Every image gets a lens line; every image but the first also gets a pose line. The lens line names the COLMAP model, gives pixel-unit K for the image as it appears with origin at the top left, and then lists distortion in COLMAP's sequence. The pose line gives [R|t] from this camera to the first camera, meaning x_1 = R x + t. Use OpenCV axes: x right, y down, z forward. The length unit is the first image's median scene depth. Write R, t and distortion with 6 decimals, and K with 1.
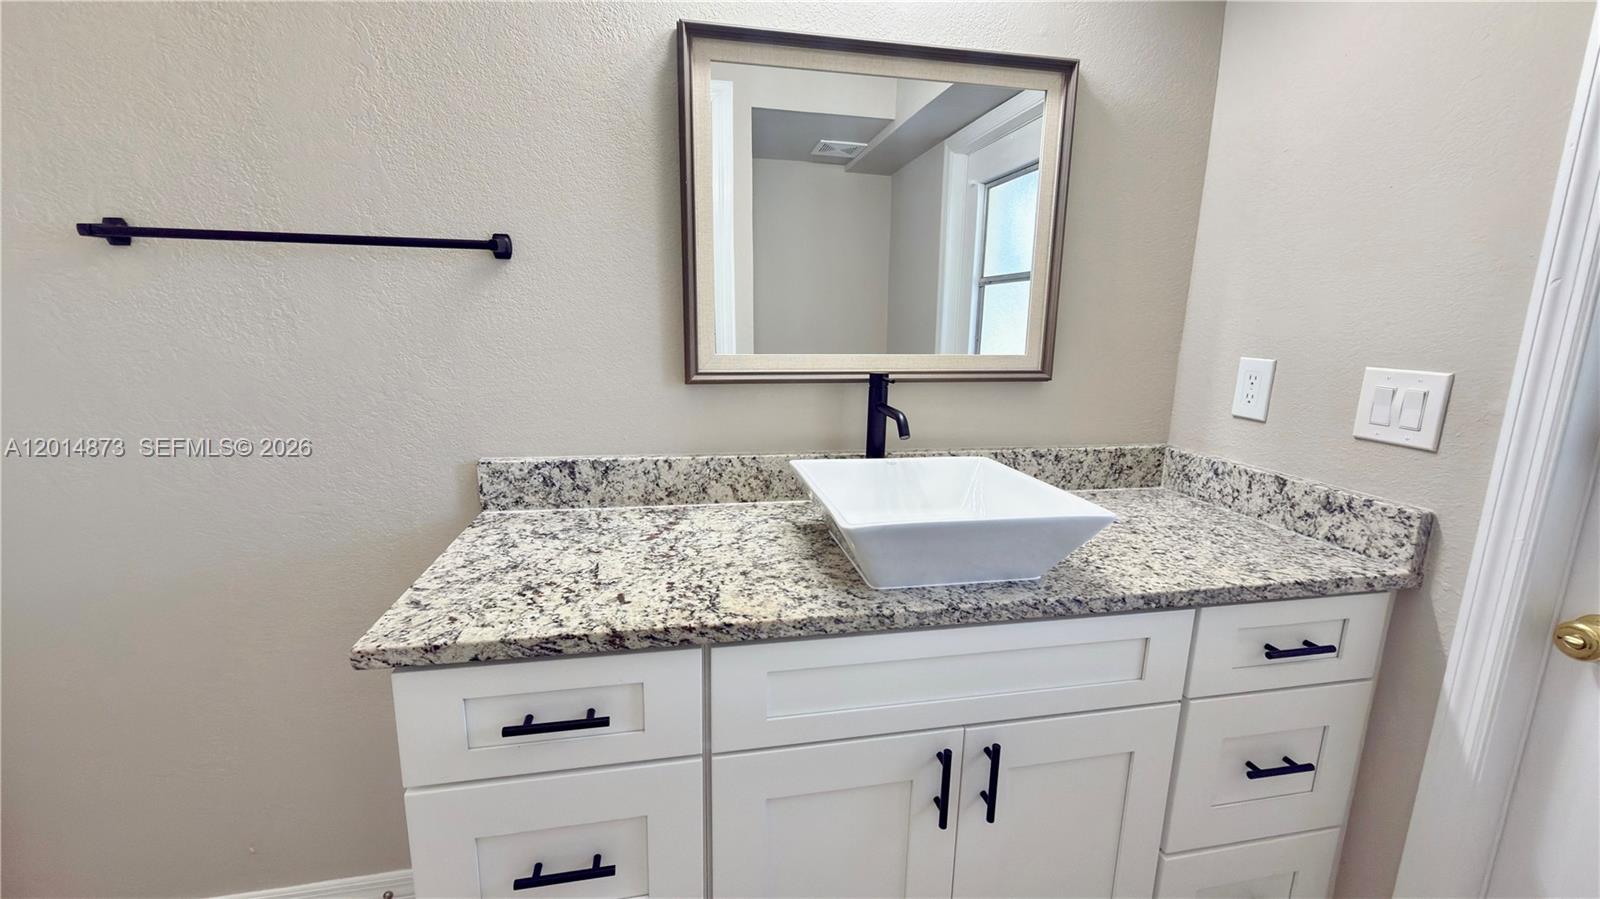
lens RADIAL K [[636.6, 0, 799.9], [0, 636.6, 443.0], [0, 0, 1]] dist [-0.000912, 0.000006]
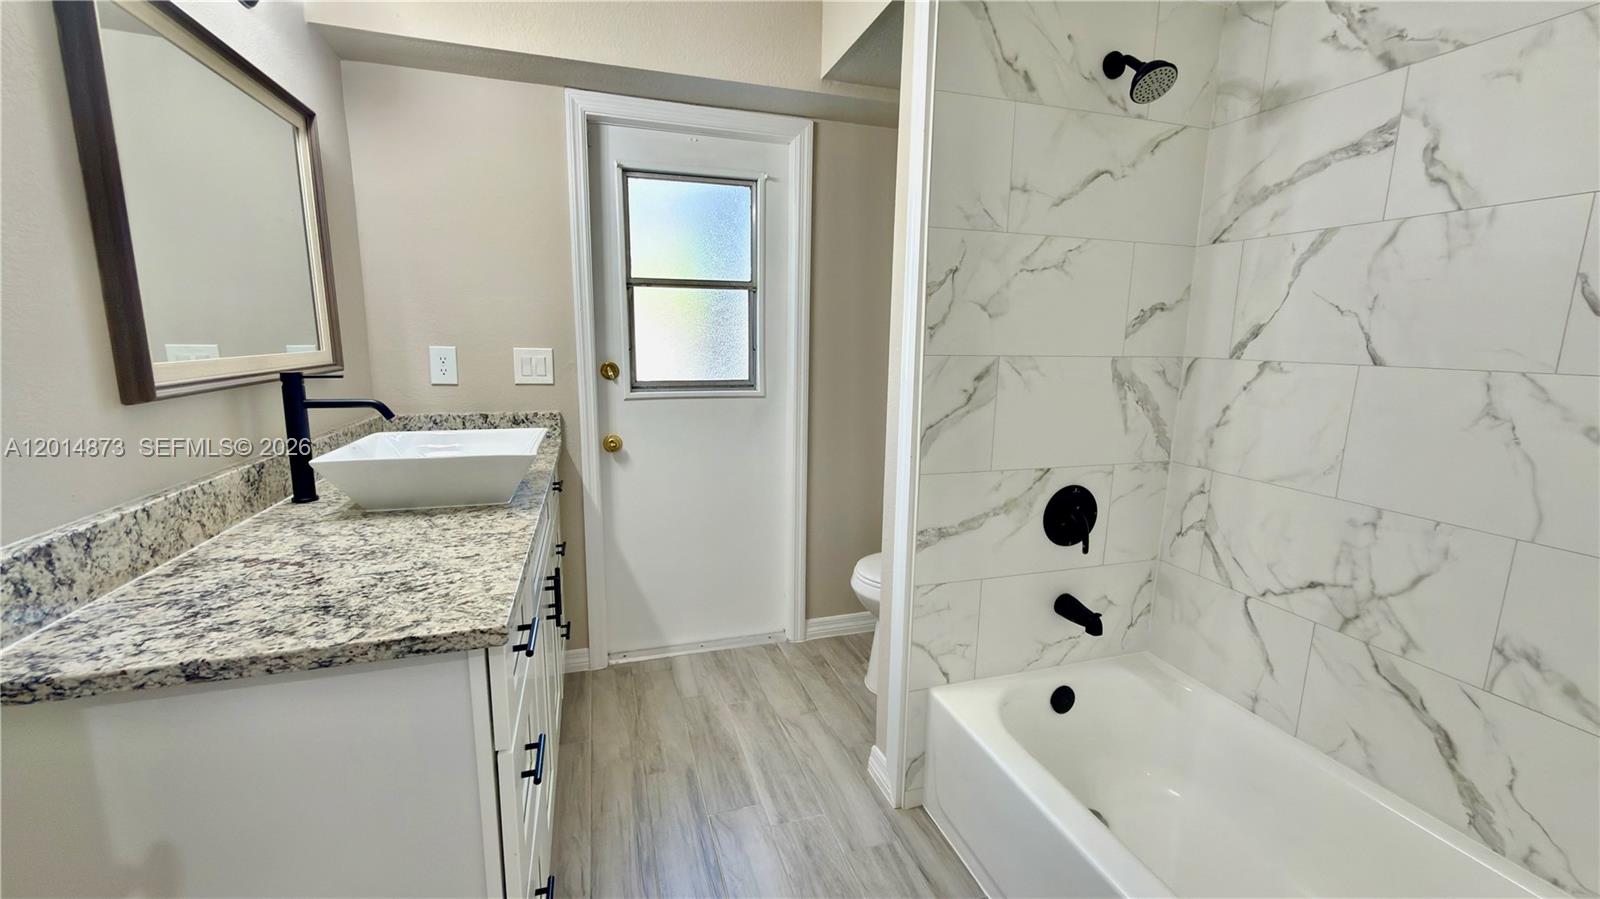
lens RADIAL K [[636.6, 0, 800.0], [0, 636.6, 450.8], [0, 0, 1]] dist [-0.000912, 0.000006]
pose [[-0.112985, -0.192095, 0.974851, -1.117448], [0.167891, 0.963334, 0.209284, -0.071489], [-0.979309, 0.187315, -0.076591, 0.328798]]
